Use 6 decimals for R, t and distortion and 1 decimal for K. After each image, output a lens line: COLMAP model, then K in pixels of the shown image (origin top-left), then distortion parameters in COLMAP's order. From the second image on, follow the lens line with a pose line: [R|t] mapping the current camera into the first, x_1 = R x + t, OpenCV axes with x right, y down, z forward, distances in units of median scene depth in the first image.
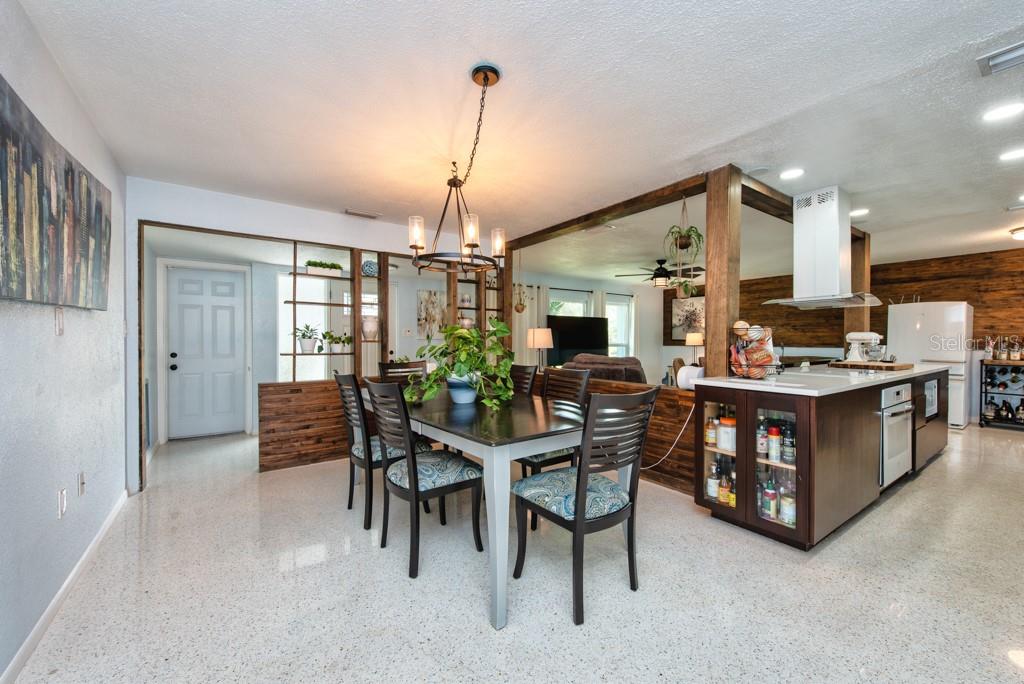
lens RADIAL K [[401.8, 0, 512.0], [0, 401.8, 342.0], [0, 0, 1]] dist [-0.017170, -0.000032]
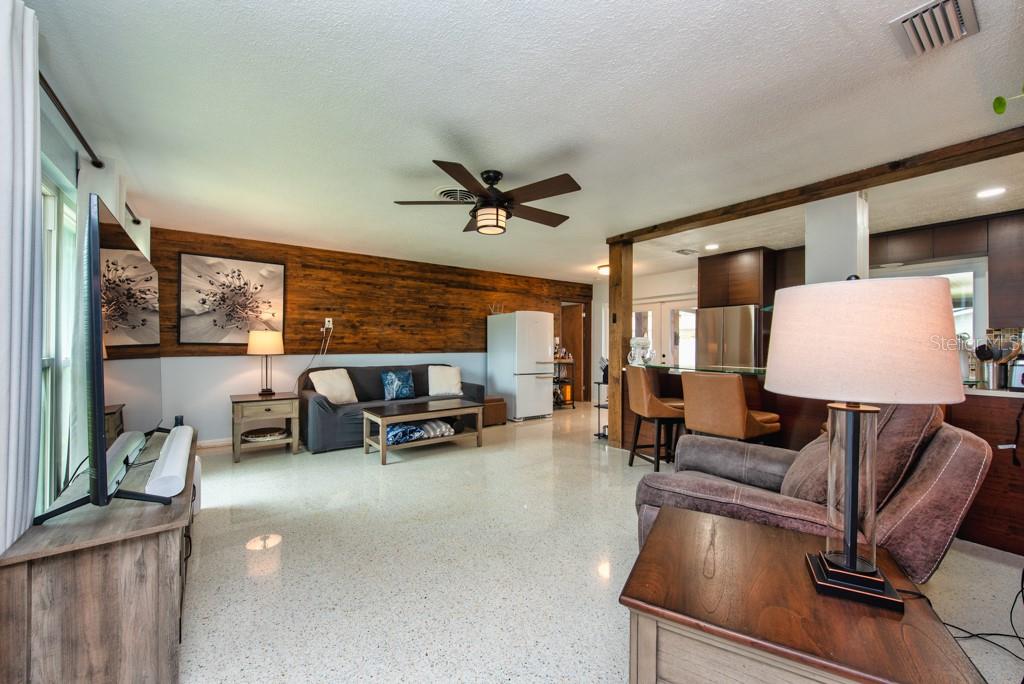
lens RADIAL K [[401.8, 0, 512.0], [0, 401.8, 342.0], [0, 0, 1]] dist [-0.017170, -0.000032]
pose [[-0.035686, 0.000474, 0.999363, -0.074471], [-0.001426, 0.999999, -0.000525, -0.008246], [-0.999362, -0.001443, -0.035685, 0.727903]]
